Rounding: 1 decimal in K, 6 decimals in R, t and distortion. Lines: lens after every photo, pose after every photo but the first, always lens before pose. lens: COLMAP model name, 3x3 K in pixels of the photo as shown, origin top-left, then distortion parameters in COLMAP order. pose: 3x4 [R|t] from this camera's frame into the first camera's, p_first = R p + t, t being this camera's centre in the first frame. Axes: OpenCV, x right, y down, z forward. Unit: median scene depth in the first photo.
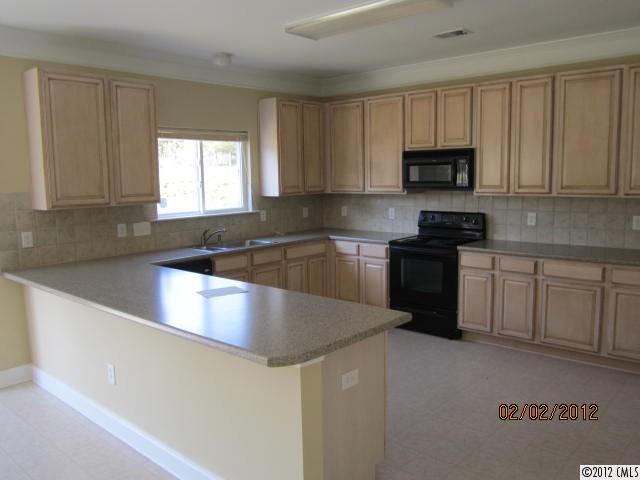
lens RADIAL K [[520.1, 0, 320.0], [0, 520.1, 240.0], [0, 0, 1]] dist [-0.079620, -0.000499]
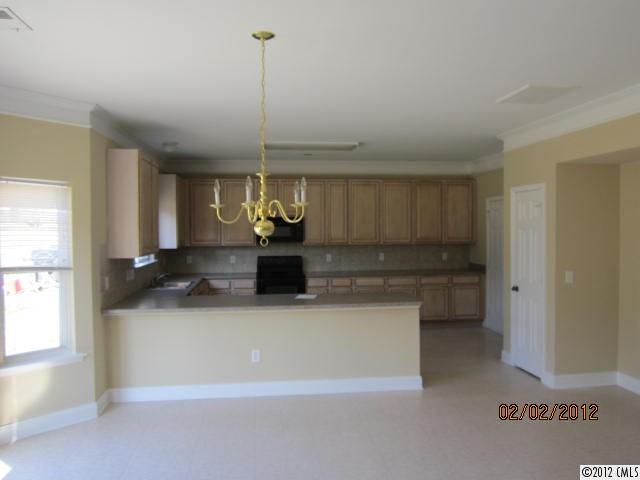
lens RADIAL K [[520.1, 0, 320.0], [0, 520.1, 240.0], [0, 0, 1]] dist [-0.079620, -0.000499]
pose [[0.659653, -0.004665, 0.751556, -0.918395], [0.087170, 0.993707, -0.070342, 0.020356], [-0.746498, 0.111915, 0.655908, -0.148239]]
